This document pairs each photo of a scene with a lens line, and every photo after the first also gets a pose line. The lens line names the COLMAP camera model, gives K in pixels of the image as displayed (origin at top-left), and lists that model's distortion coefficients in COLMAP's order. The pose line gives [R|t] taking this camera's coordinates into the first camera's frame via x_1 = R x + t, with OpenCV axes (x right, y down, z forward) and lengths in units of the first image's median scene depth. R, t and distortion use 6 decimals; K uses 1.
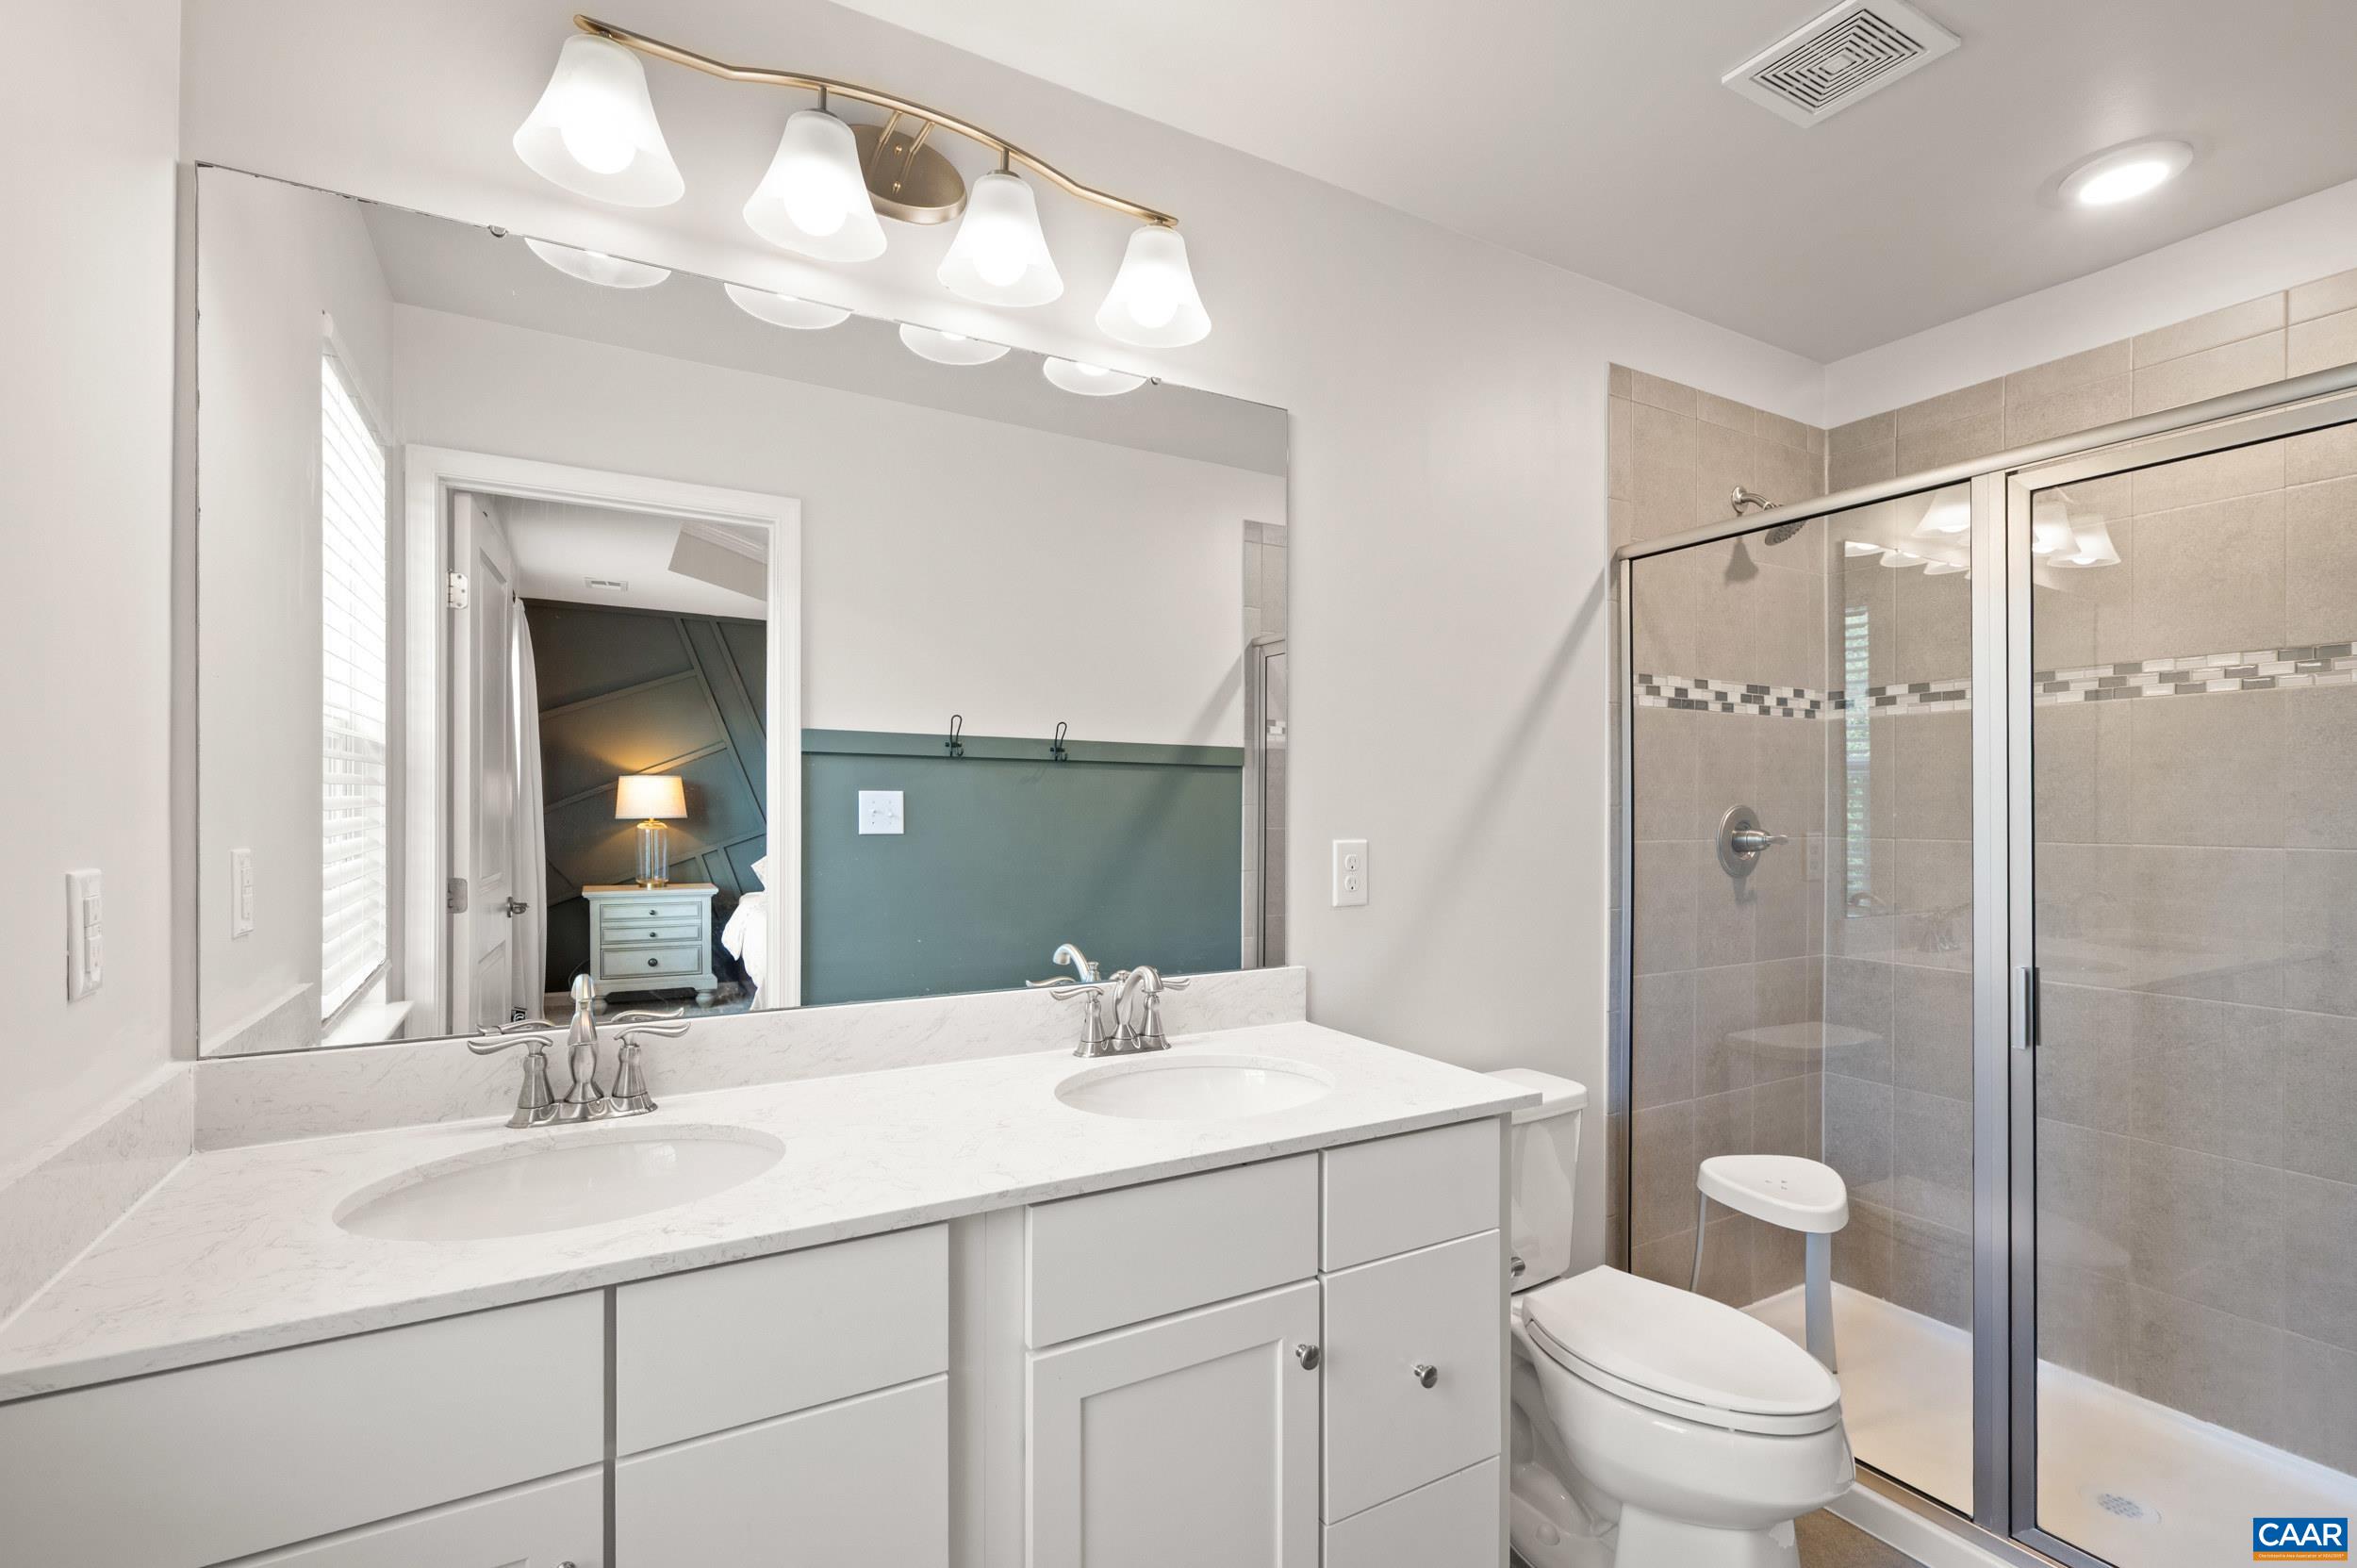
lens RADIAL K [[1064.7, 0, 1177.0], [0, 1064.7, 804.6], [0, 0, 1]] dist [0.002207, 0.000405]
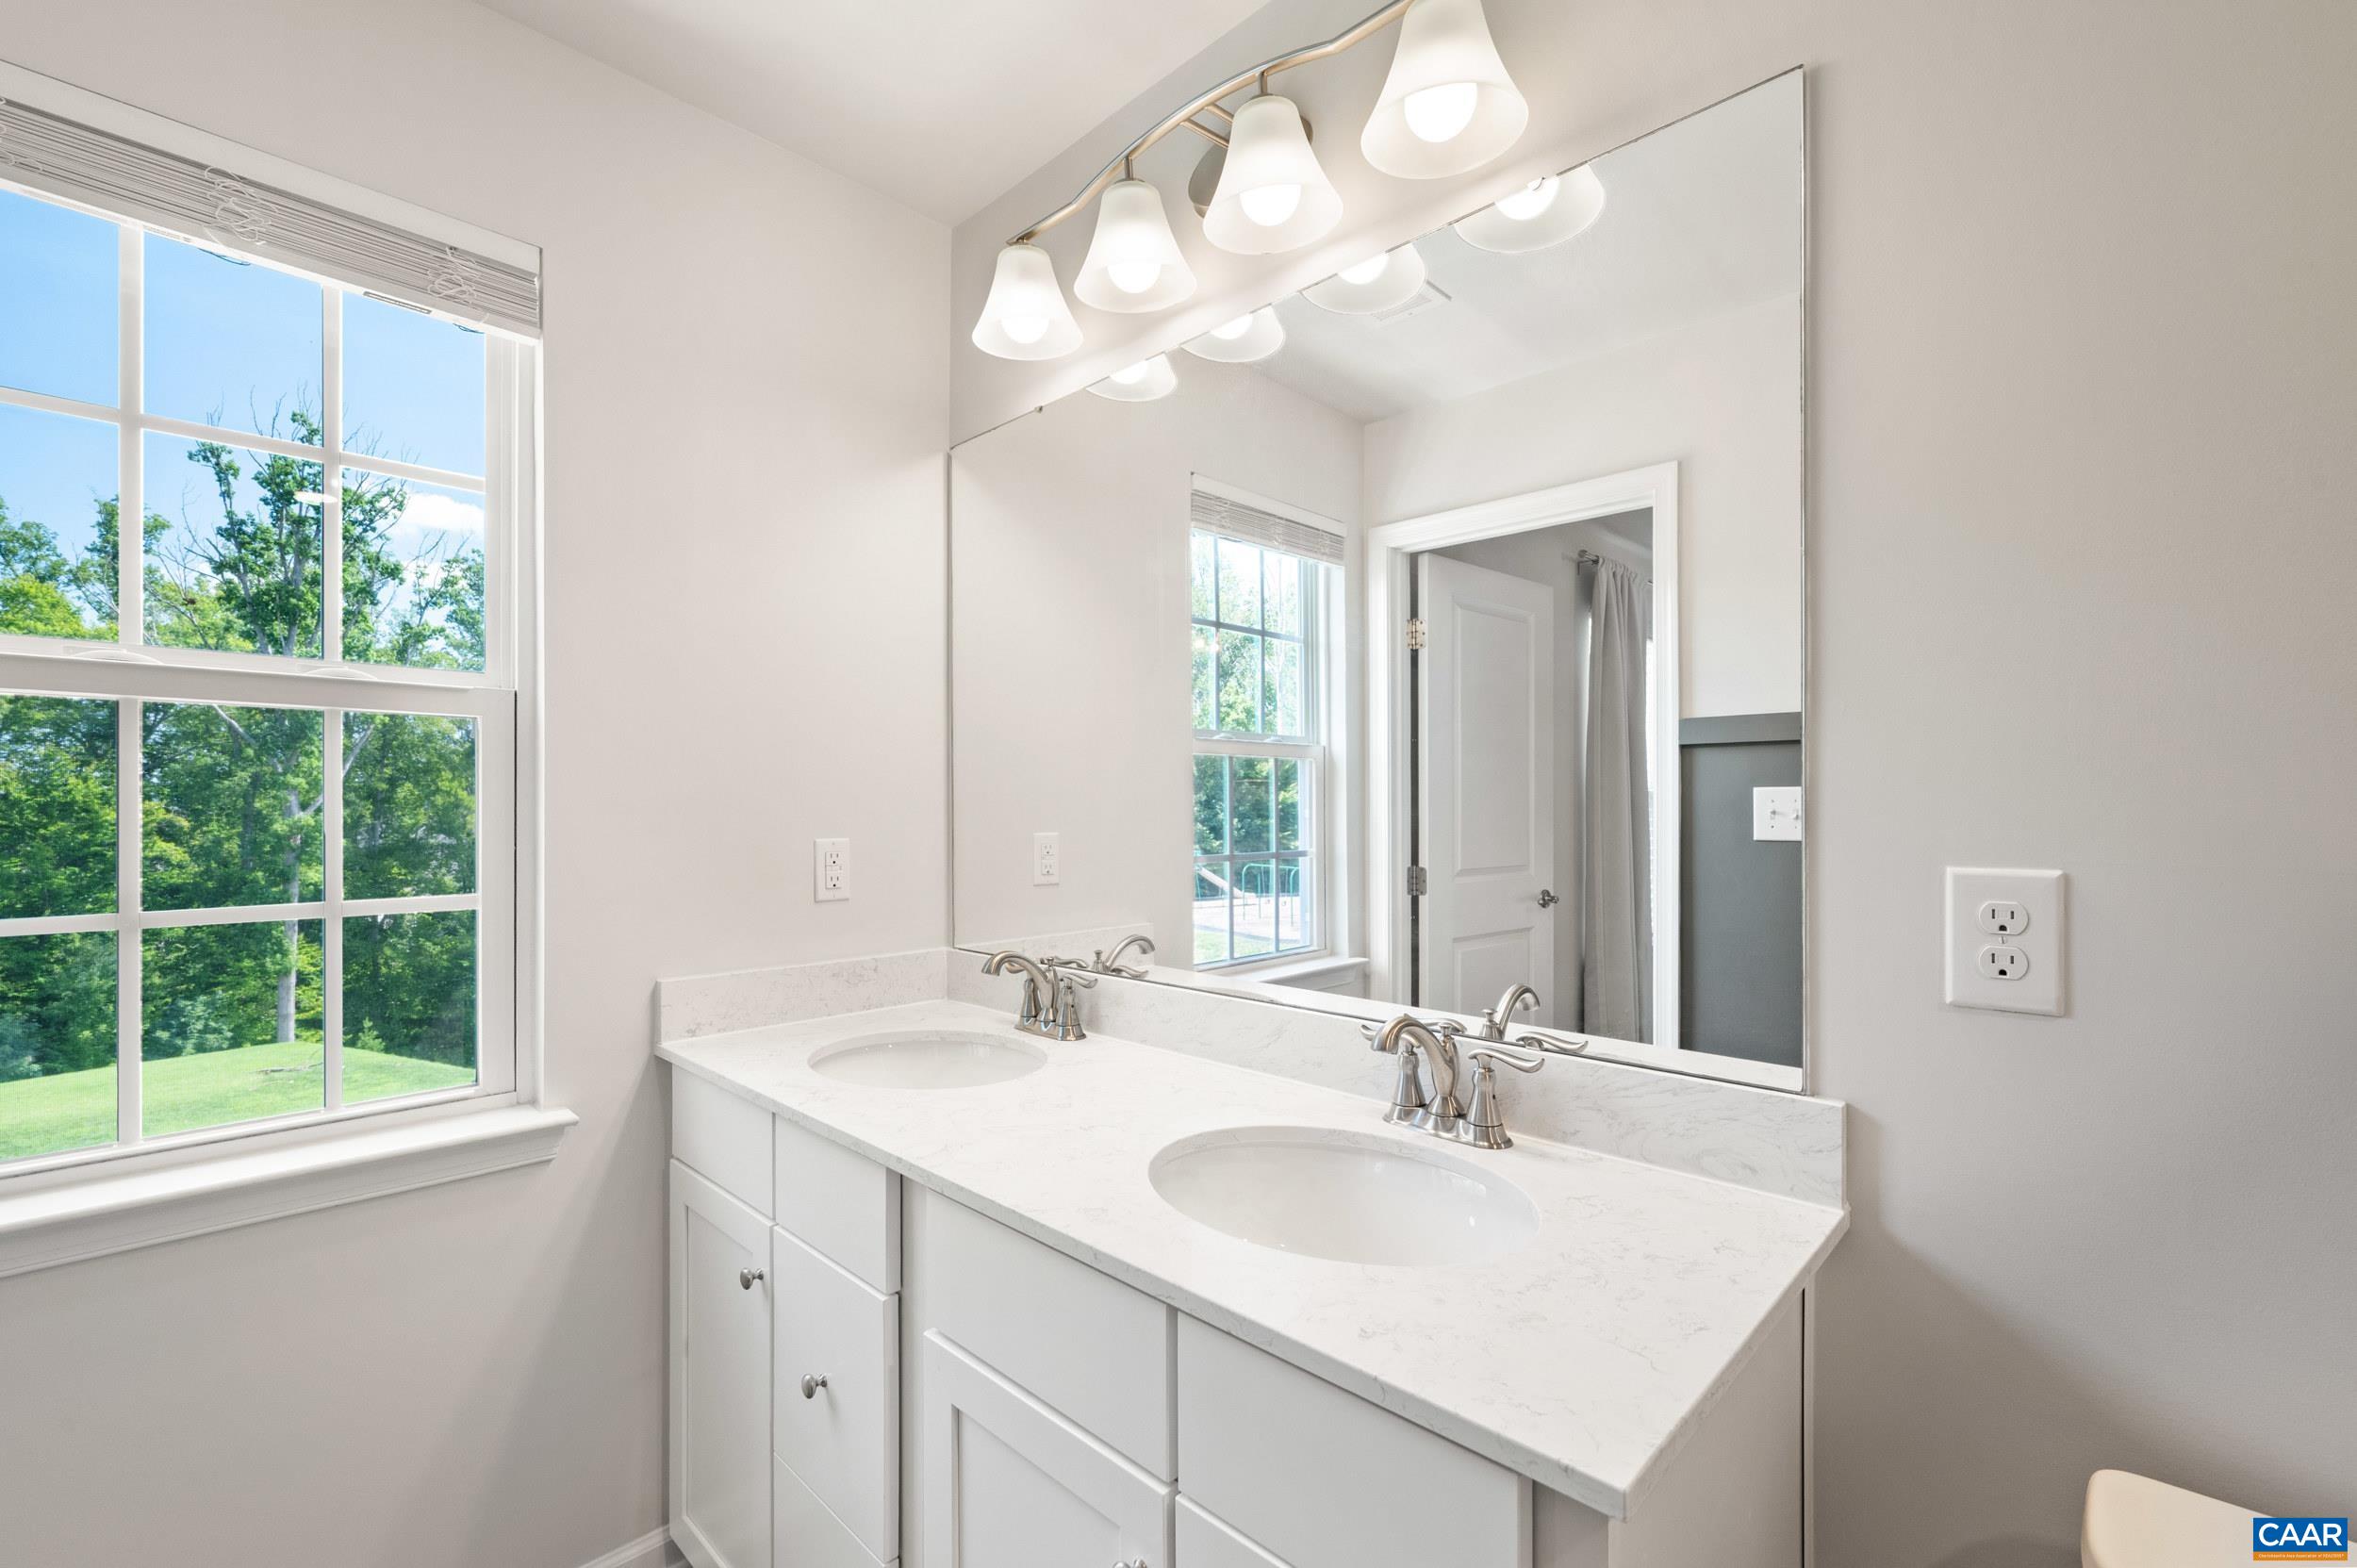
lens RADIAL K [[1007.8, 0, 1186.2], [0, 1007.8, 814.4], [0, 0, 1]] dist [-0.002229, -0.000503]
pose [[0.276487, -0.000200, -0.961018, 0.396190], [0.003788, 0.999992, 0.000882, 0.006918], [0.961010, -0.003884, 0.276485, 0.440273]]
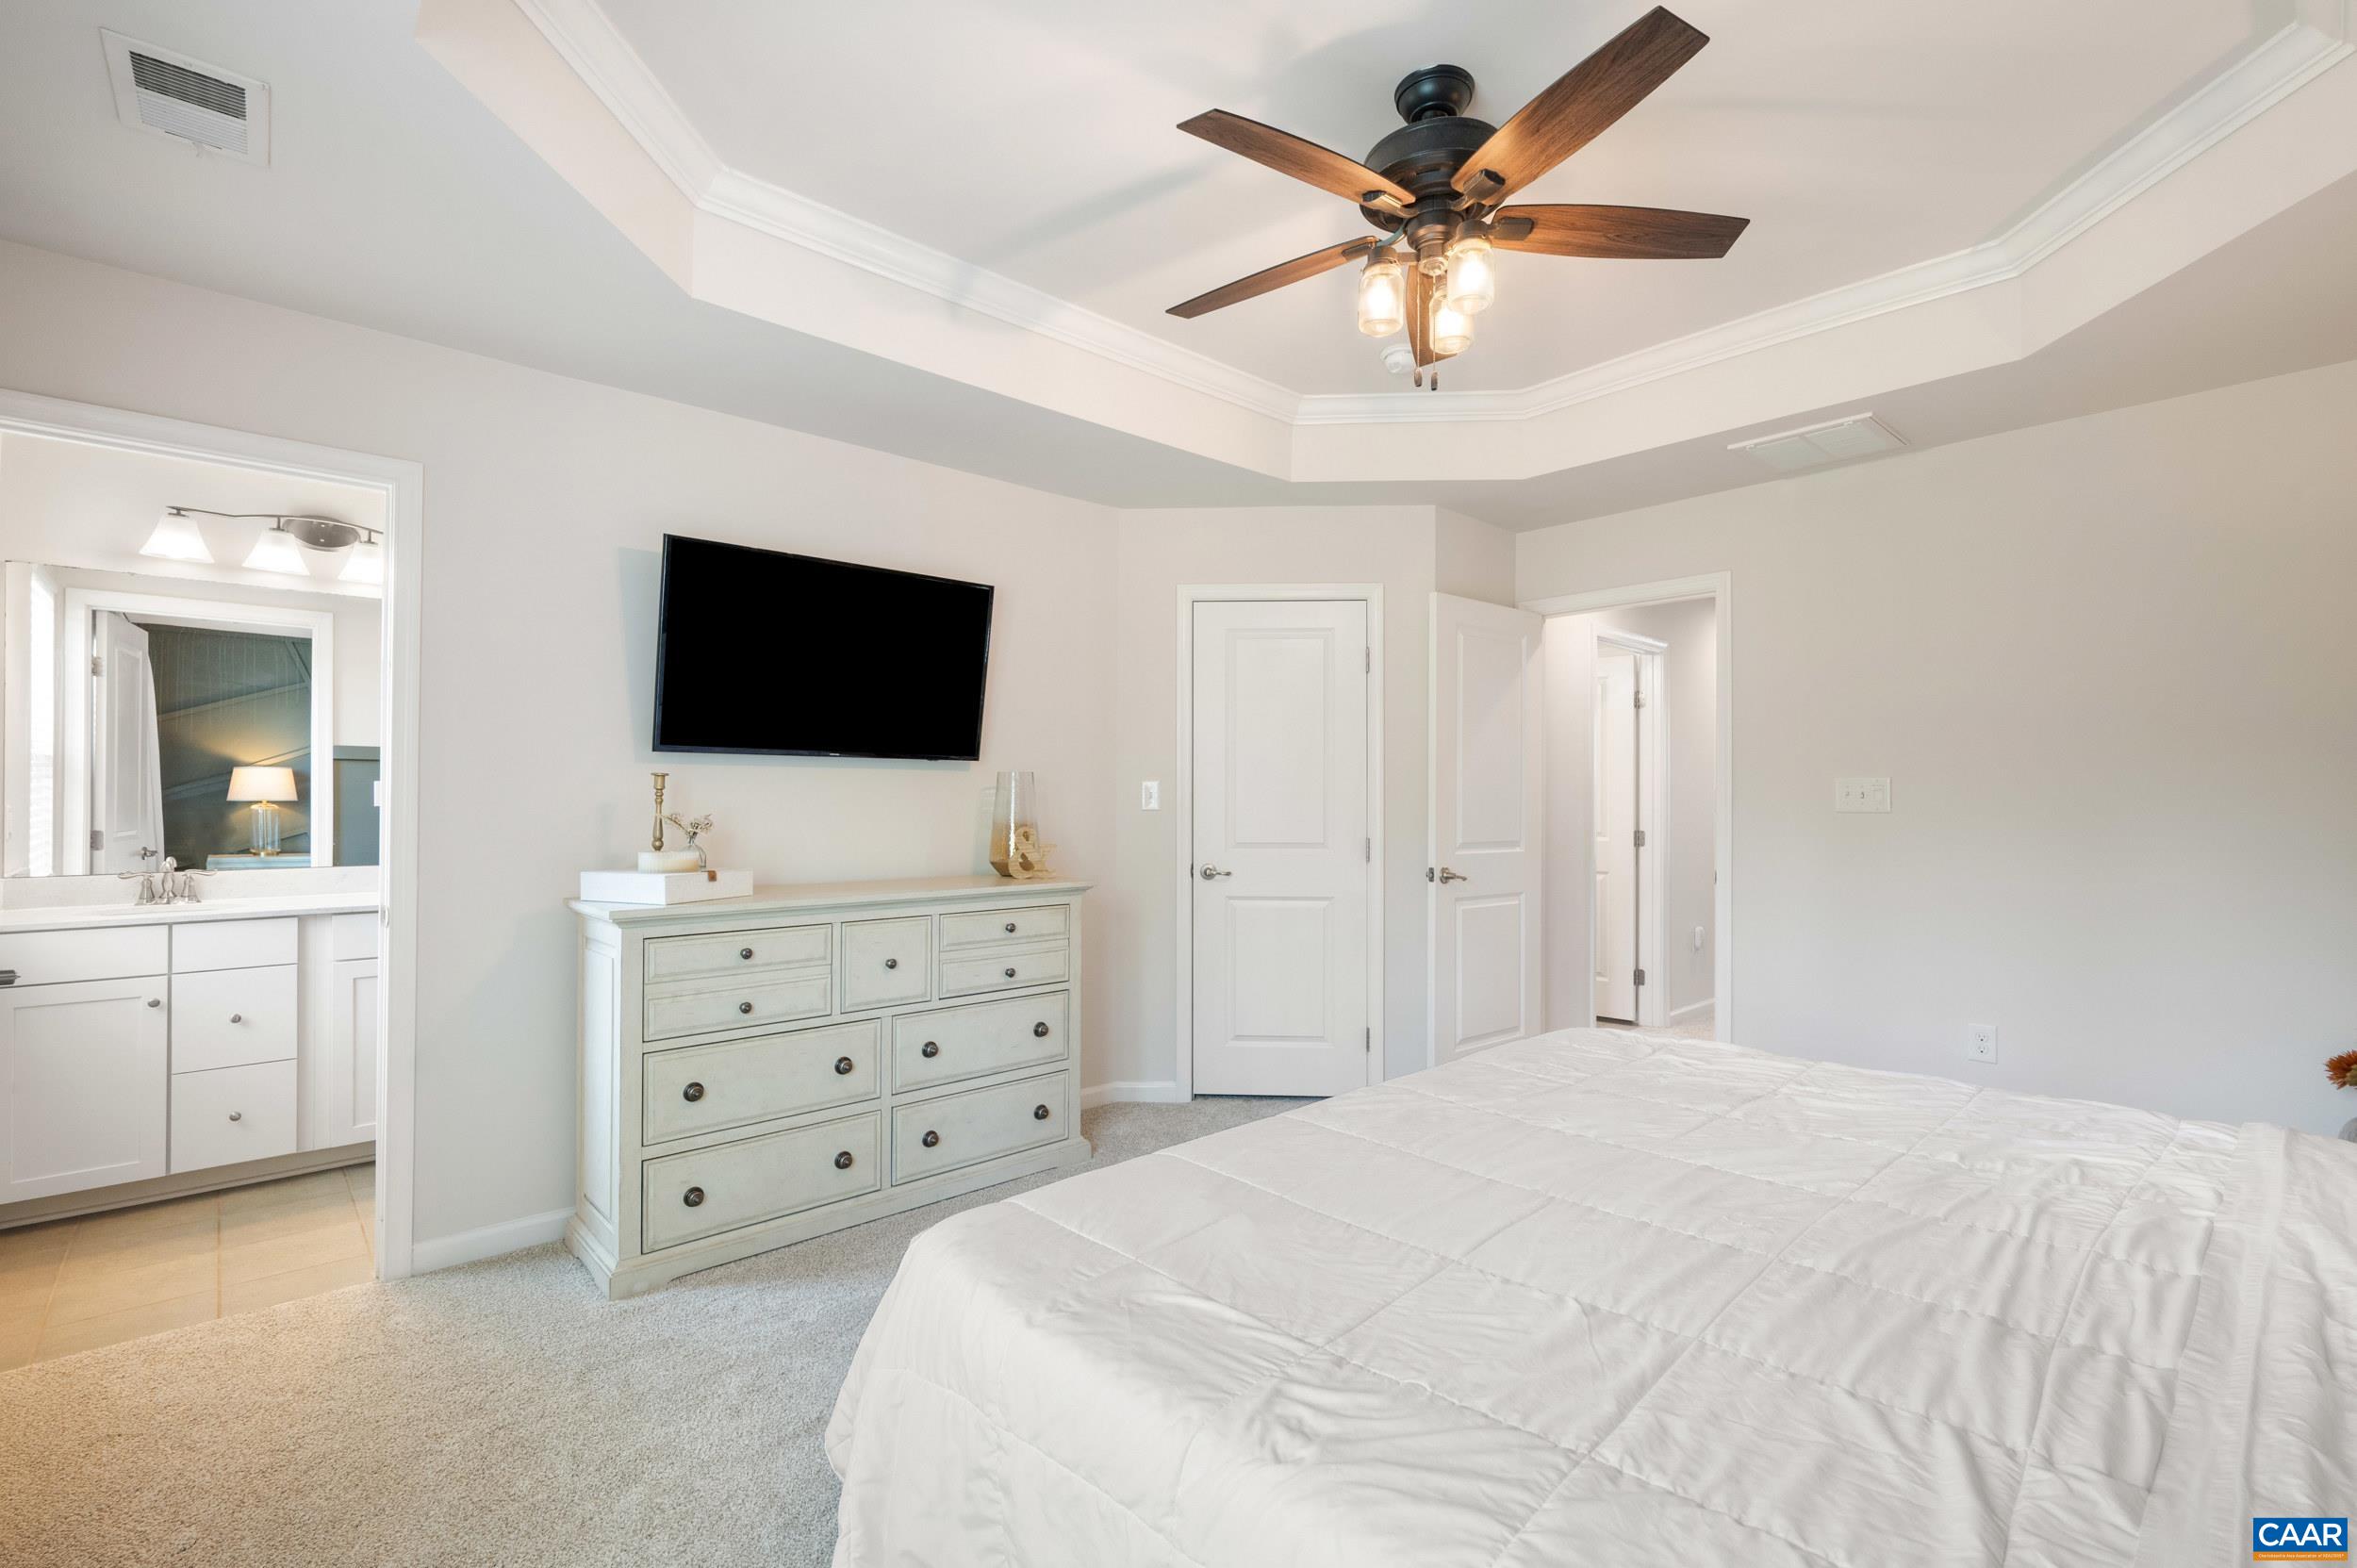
lens RADIAL K [[1051.1, 0, 1171.8], [0, 1051.1, 786.6], [0, 0, 1]] dist [0.001600, 0.000151]
pose [[0.975097, 0.003601, 0.221750, 0.707734], [-0.002450, 0.999982, -0.005464, 0.001664], [-0.221766, 0.004785, 0.975088, -1.152221]]
